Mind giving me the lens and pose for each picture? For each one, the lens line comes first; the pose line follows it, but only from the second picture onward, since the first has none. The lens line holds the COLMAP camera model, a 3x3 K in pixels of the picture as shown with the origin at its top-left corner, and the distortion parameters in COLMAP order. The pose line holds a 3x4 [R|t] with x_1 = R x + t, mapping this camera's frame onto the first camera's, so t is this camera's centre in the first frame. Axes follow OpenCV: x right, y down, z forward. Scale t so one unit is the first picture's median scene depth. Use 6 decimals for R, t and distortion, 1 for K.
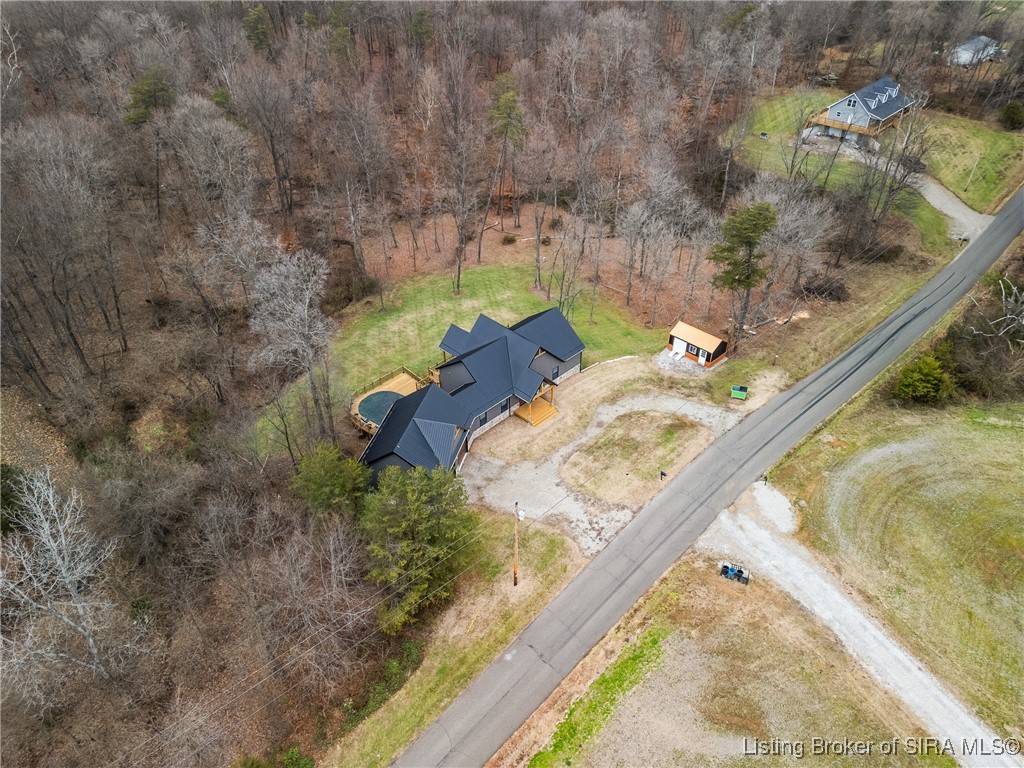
lens RADIAL K [[716.2, 0, 512.0], [0, 716.2, 384.0], [0, 0, 1]] dist [0.065827, -0.059329]
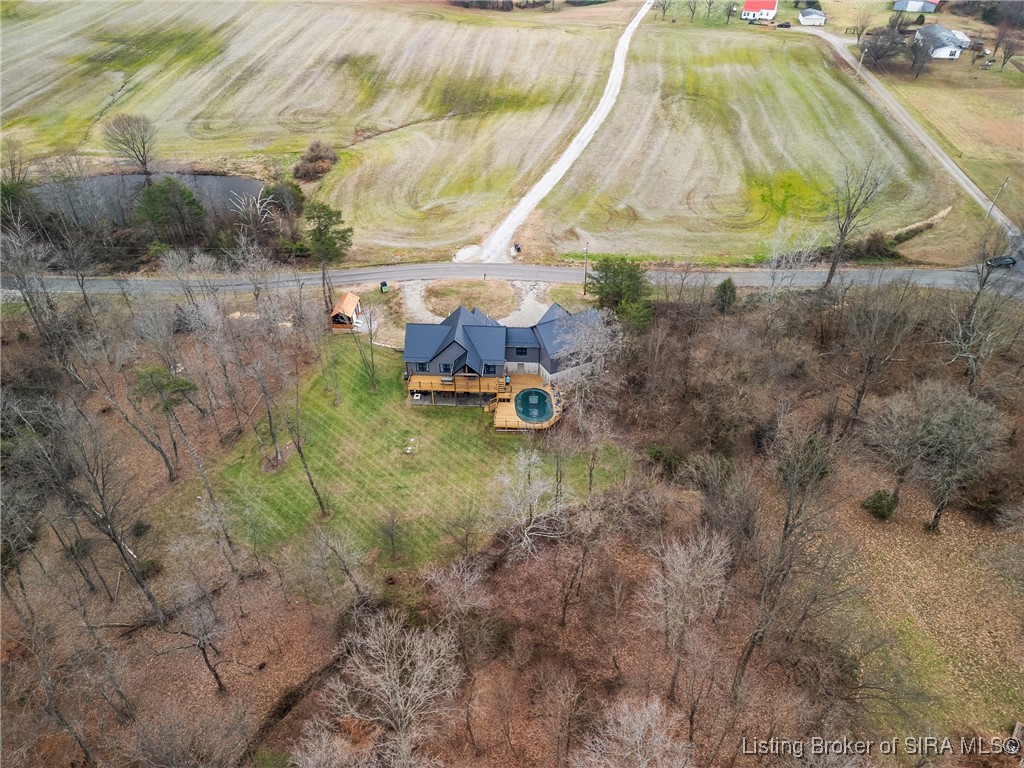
lens RADIAL K [[716.2, 0, 512.0], [0, 716.2, 384.0], [0, 0, 1]] dist [0.065827, -0.059329]
pose [[-0.665512, -0.455784, 0.591062, -1.119630], [0.470734, 0.358237, 0.806273, -1.305448], [-0.579227, 0.814817, -0.023858, 1.297374]]
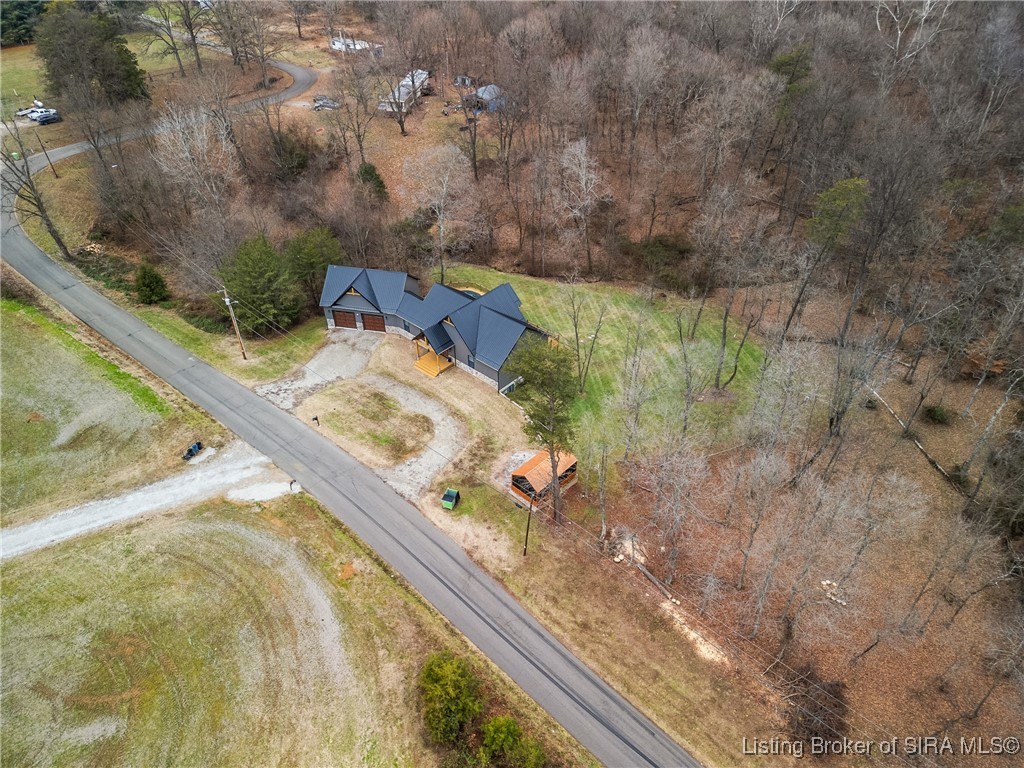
lens RADIAL K [[716.2, 0, 512.0], [0, 716.2, 384.0], [0, 0, 1]] dist [0.065827, -0.059329]
pose [[0.053095, 0.624916, -0.778885, 1.109278], [-0.608738, 0.638557, 0.470832, -0.645378], [0.791593, 0.449138, 0.414314, 0.796663]]
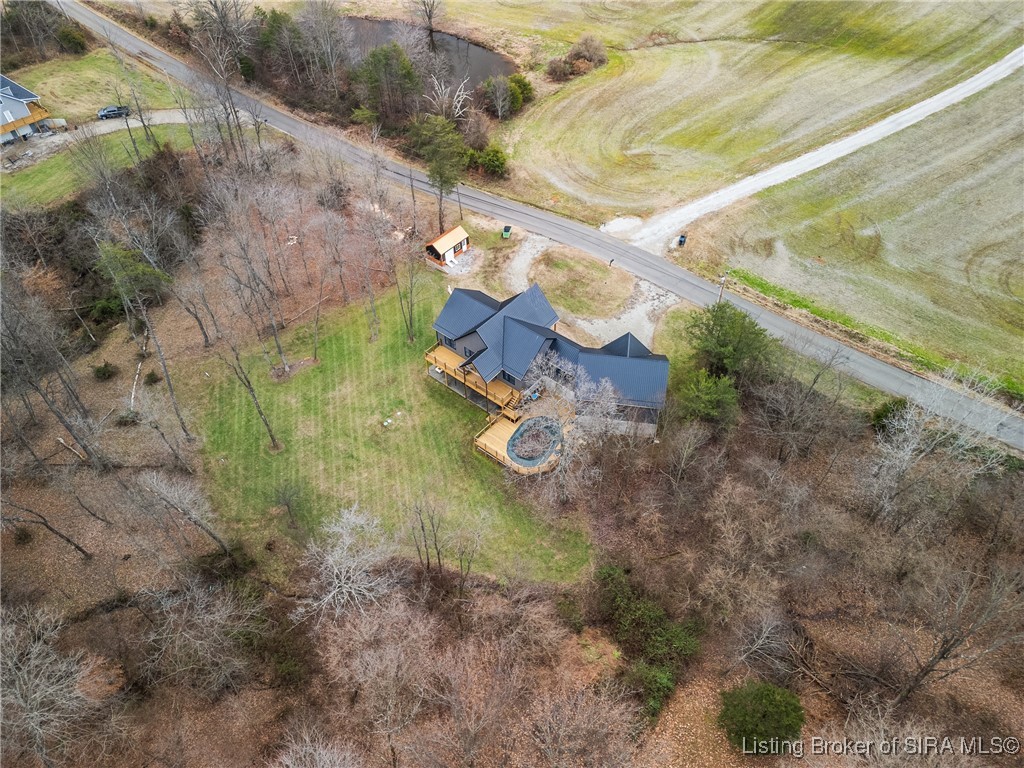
lens RADIAL K [[716.2, 0, 512.0], [0, 716.2, 384.0], [0, 0, 1]] dist [0.065827, -0.059329]
pose [[-0.098998, -0.724306, 0.682334, -1.043780], [0.621497, 0.490510, 0.610854, -0.847383], [-0.777137, 0.484541, 0.401595, 0.715700]]
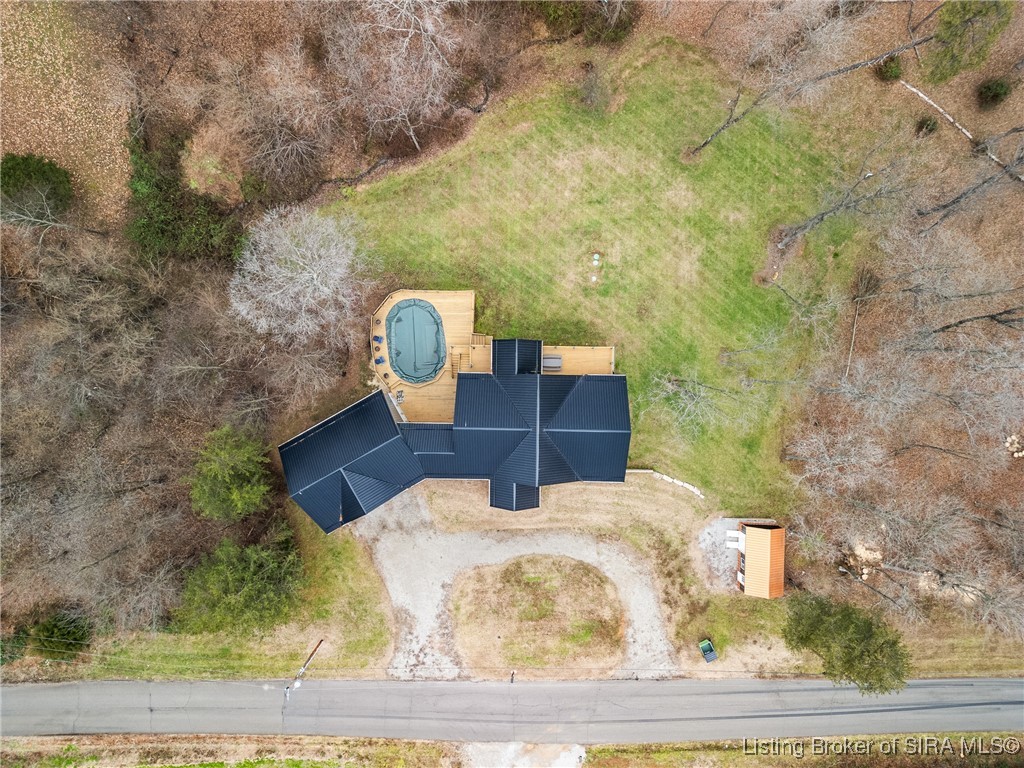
lens RADIAL K [[712.0, 0, 512.0], [0, 712.0, 384.0], [0, 0, 1]] dist [0.027133, -0.008997]
pose [[0.698022, 0.716075, 0.001388, -0.070557], [-0.431758, 0.419325, 0.798593, -0.824629], [0.571271, -0.558035, 0.601869, 0.685795]]
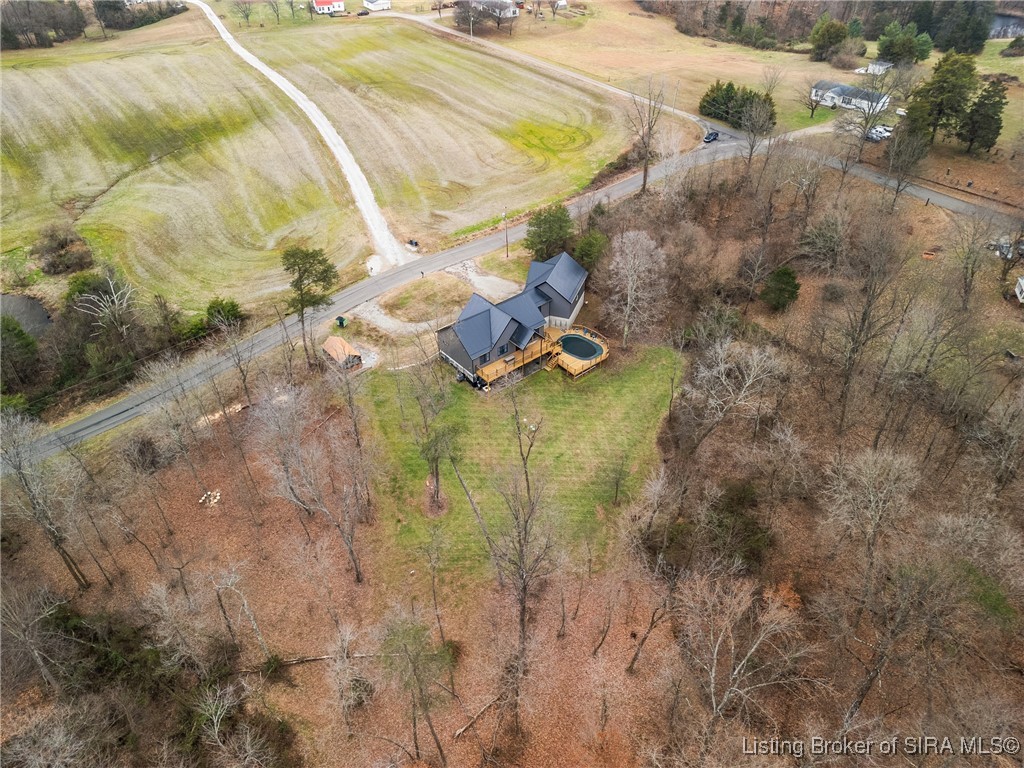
lens RADIAL K [[716.2, 0, 512.0], [0, 716.2, 384.0], [0, 0, 1]] dist [0.065827, -0.059329]
pose [[-0.995874, -0.042976, 0.079924, -0.193324], [0.067971, 0.230254, 0.970754, -1.689752], [-0.060122, 0.972181, -0.226383, 1.777418]]
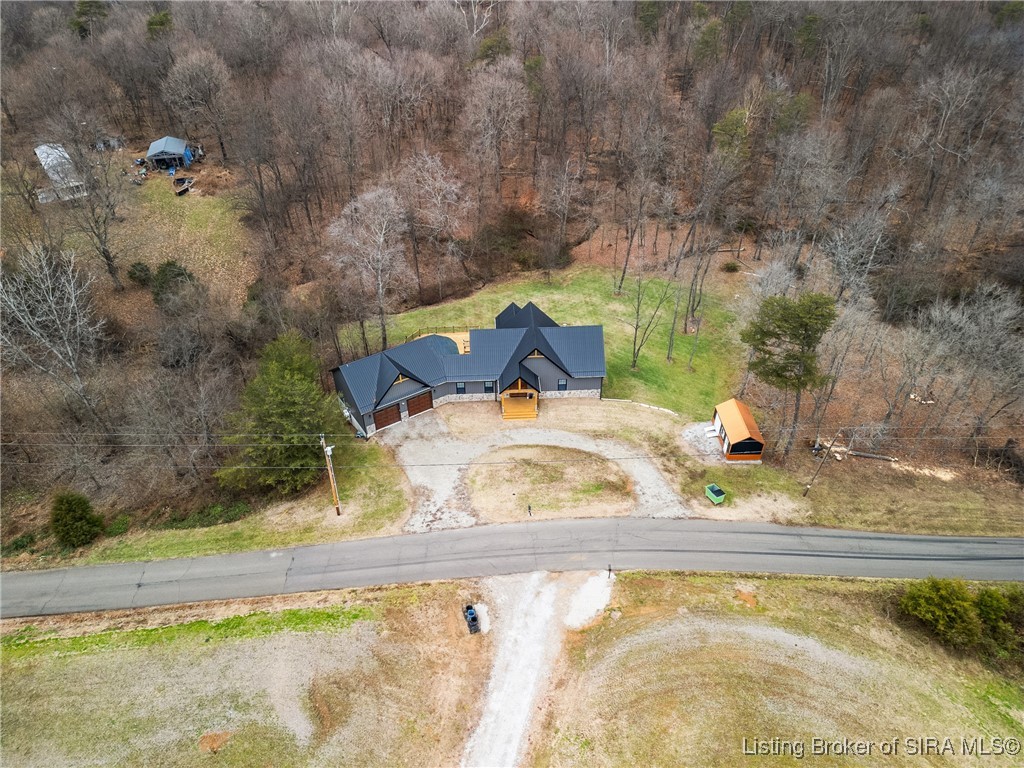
lens RADIAL K [[716.2, 0, 512.0], [0, 716.2, 384.0], [0, 0, 1]] dist [0.065827, -0.059329]
pose [[0.740648, 0.418217, -0.525866, 0.656103], [-0.411655, 0.901017, 0.136782, -0.152263], [0.531018, 0.115168, 0.839497, 0.179733]]
